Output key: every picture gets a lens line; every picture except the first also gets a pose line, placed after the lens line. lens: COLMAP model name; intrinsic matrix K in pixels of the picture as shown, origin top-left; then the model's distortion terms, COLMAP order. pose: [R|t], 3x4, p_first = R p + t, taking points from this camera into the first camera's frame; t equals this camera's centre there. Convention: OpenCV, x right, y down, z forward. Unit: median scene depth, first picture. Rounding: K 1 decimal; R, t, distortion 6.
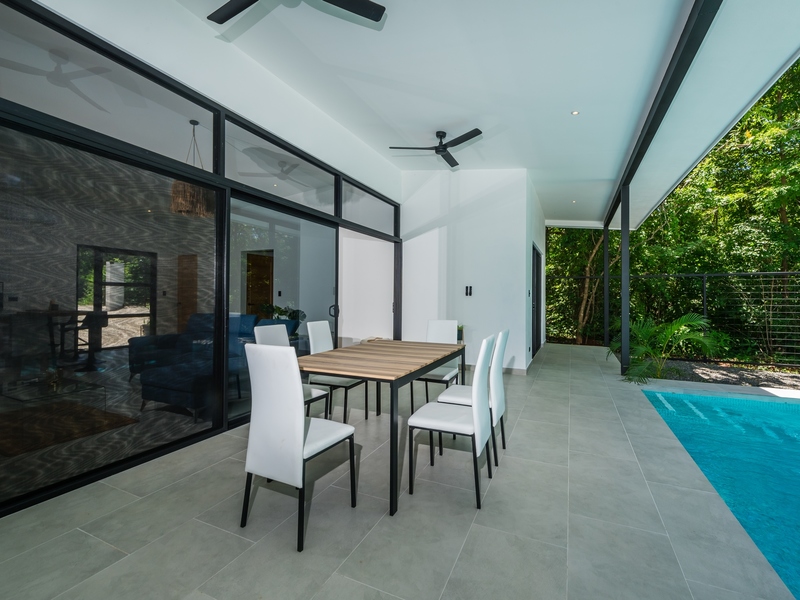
lens RADIAL K [[393.9, 0, 379.5], [0, 393.9, 304.2], [0, 0, 1]] dist [0.000459, -0.026109]
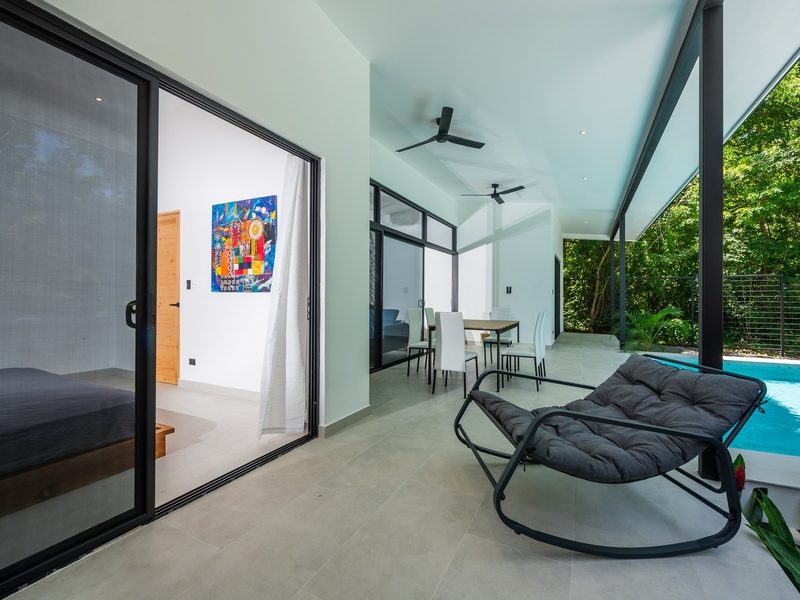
lens RADIAL K [[355.4, 0, 407.3], [0, 355.4, 300.7], [0, 0, 1]] dist [-0.000415, -0.001232]
pose [[0.999939, -0.001319, -0.010929, -0.076564], [0.001239, 0.999973, -0.007306, 0.007878], [0.010938, 0.007292, 0.999914, -0.165322]]
